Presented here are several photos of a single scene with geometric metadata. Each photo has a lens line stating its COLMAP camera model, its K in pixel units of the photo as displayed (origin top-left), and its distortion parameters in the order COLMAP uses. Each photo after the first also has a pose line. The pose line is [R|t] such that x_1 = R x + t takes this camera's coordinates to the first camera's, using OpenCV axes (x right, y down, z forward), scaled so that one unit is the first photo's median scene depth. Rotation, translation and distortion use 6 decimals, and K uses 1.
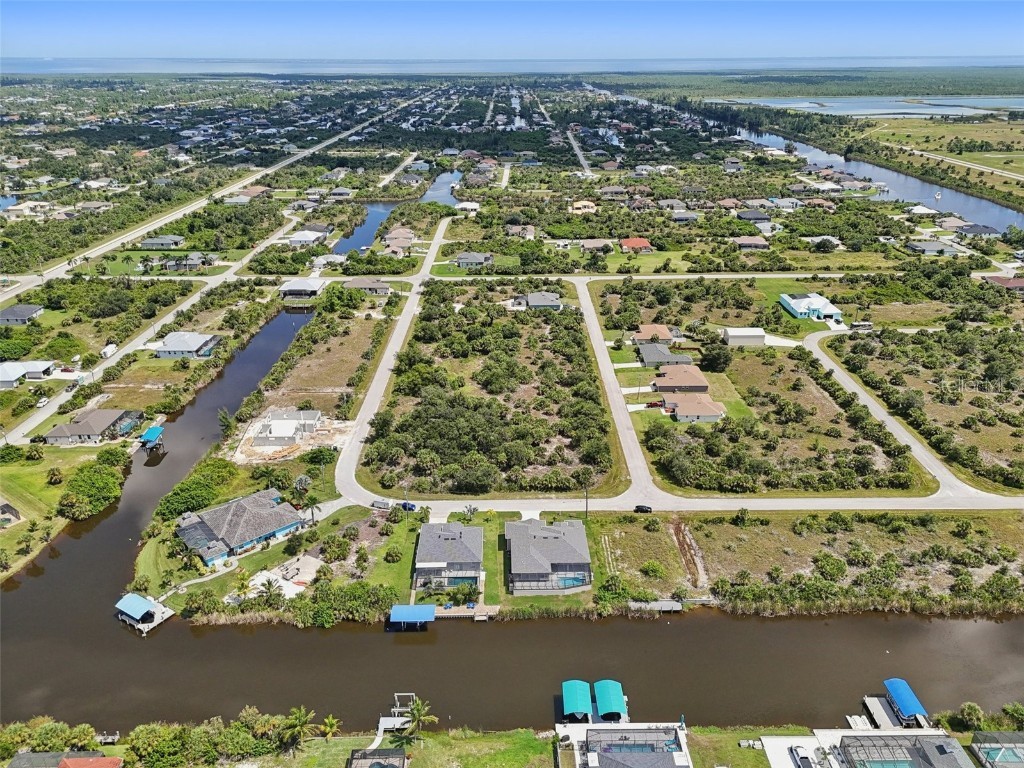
lens RADIAL K [[749.5, 0, 506.5], [0, 749.5, 381.7], [0, 0, 1]] dist [0.091185, -0.087699]
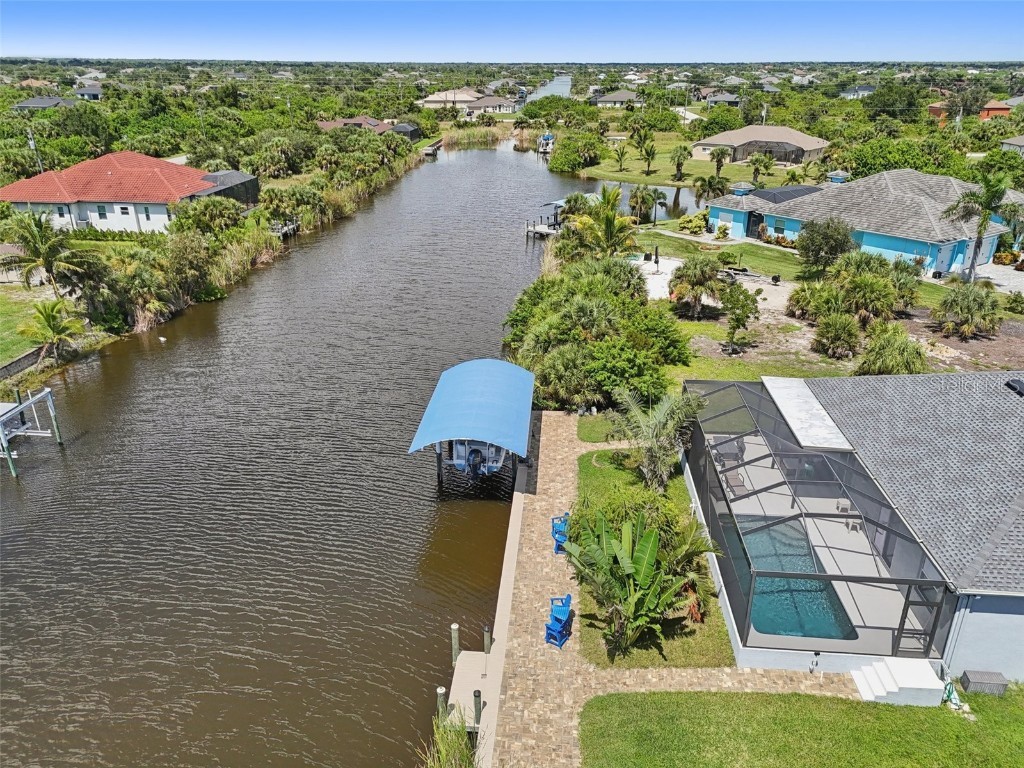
lens RADIAL K [[756.2, 0, 513.3], [0, 756.2, 383.7], [0, 0, 1]] dist [0.078339, -0.074069]
pose [[-0.086772, 0.390233, -0.916618, 0.045238], [-0.395680, 0.830903, 0.391199, 0.122654], [0.914280, 0.396633, 0.082309, 0.582038]]
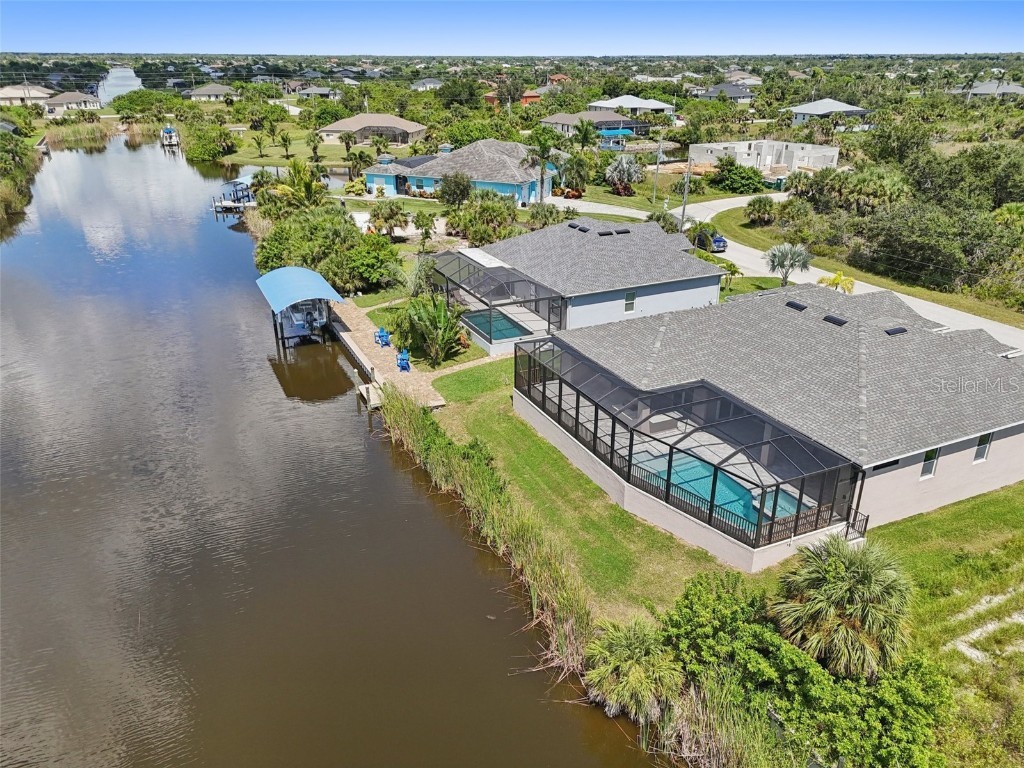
lens RADIAL K [[753.4, 0, 516.2], [0, 753.4, 380.1], [0, 0, 1]] dist [0.080221, -0.078389]
pose [[0.418229, 0.360744, -0.833636, 0.134057], [-0.360257, 0.908364, 0.212343, 0.136293], [0.833846, 0.211515, 0.509865, 0.537806]]
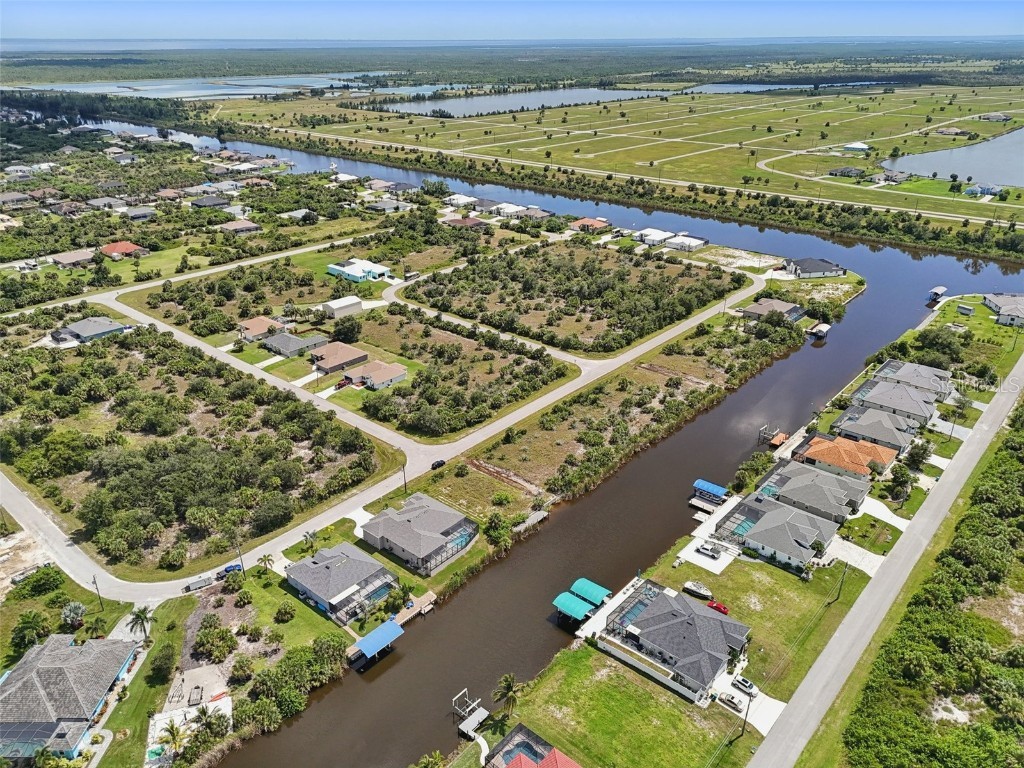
lens RADIAL K [[756.2, 0, 513.3], [0, 756.2, 383.7], [0, 0, 1]] dist [0.078339, -0.074069]
pose [[0.660295, -0.310133, 0.683979, -0.329339], [0.296967, 0.944345, 0.141504, -0.043844], [-0.689798, 0.109685, 0.715646, 0.105190]]
